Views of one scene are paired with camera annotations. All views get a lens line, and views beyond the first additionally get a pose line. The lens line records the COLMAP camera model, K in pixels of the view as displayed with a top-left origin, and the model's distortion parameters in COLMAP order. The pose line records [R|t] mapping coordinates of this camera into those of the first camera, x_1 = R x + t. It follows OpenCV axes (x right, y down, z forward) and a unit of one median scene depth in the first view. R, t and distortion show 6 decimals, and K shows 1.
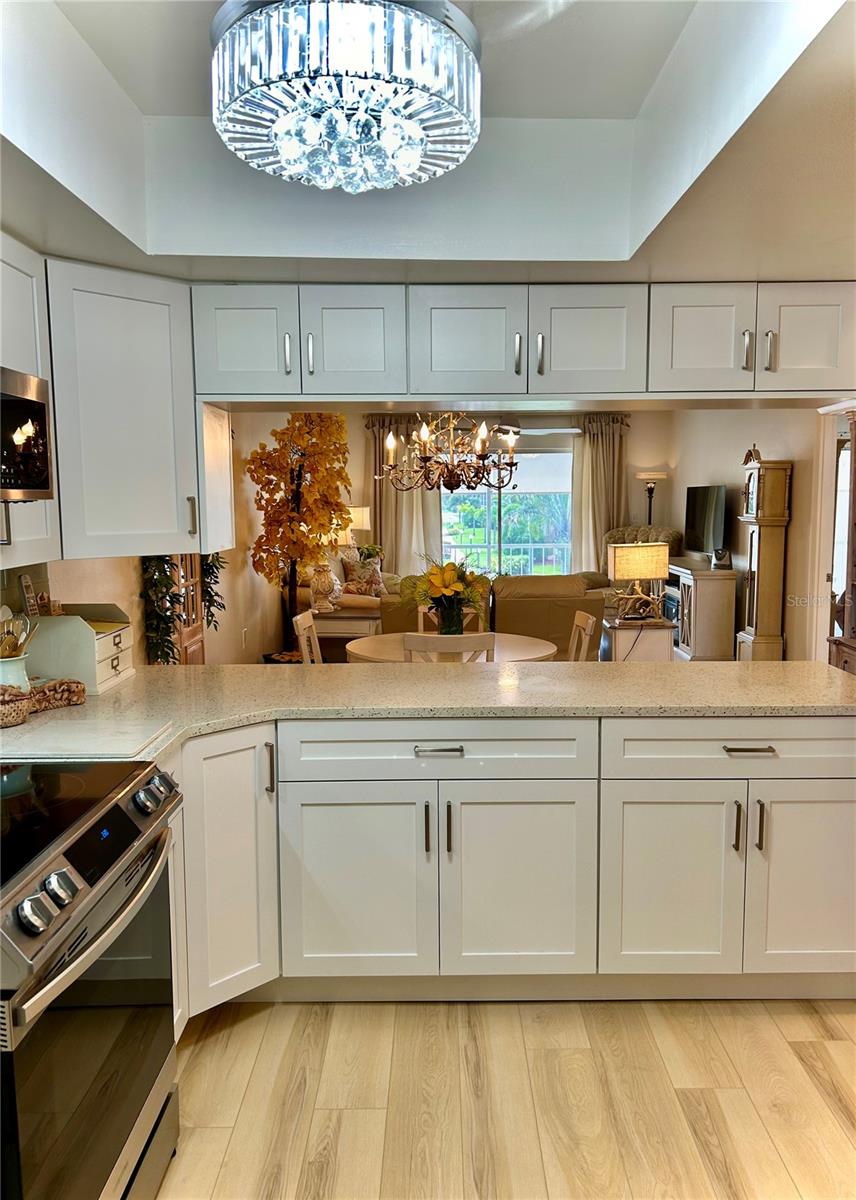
lens RADIAL K [[913.1, 0, 428.0], [0, 913.1, 600.0], [0, 0, 1]] dist [0.012990, 0.002103]
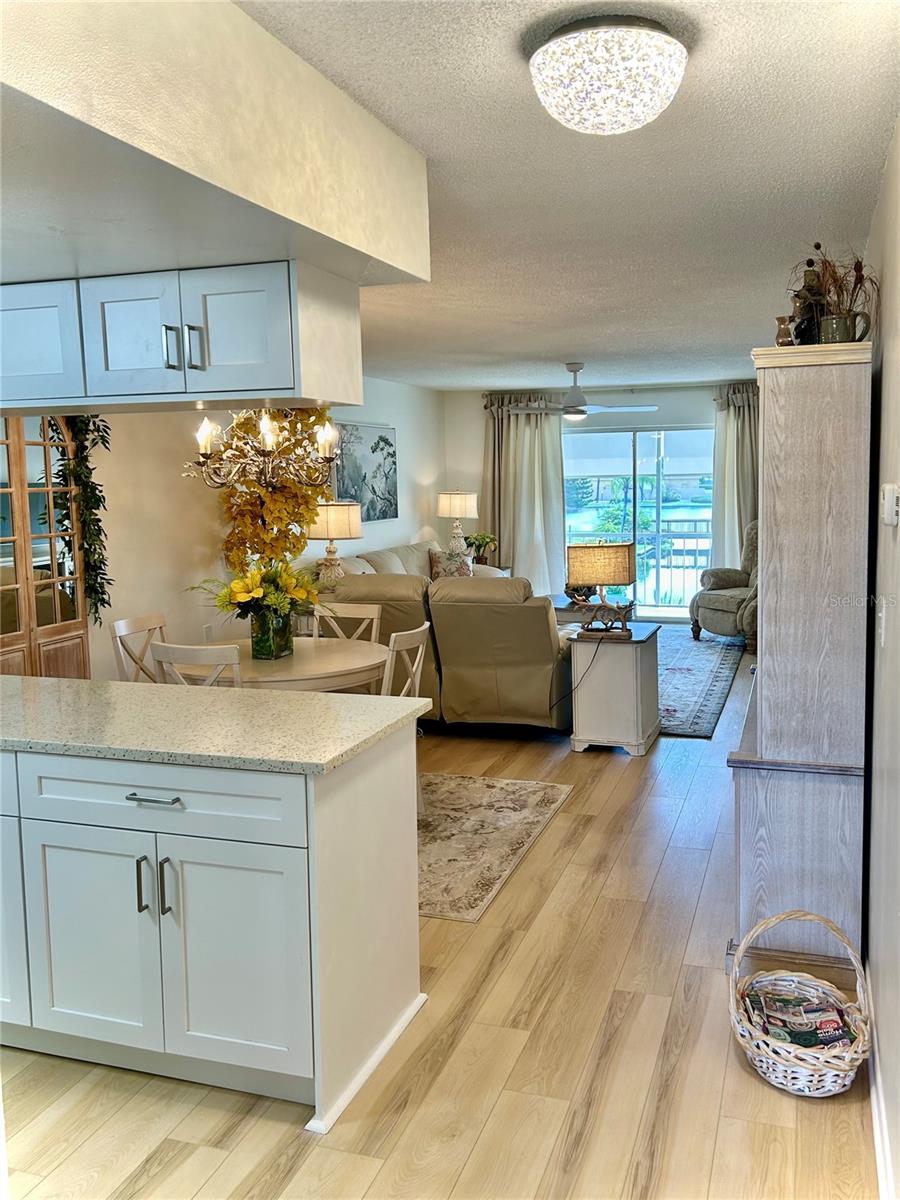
lens RADIAL K [[981.6, 0, 469.7], [0, 981.6, 591.4], [0, 0, 1]] dist [0.083356, -0.059301]
pose [[0.949830, 0.028867, -0.311432, 0.915196], [-0.026281, 0.999576, 0.012497, -0.056807], [0.311660, -0.003686, 0.950186, 0.177956]]
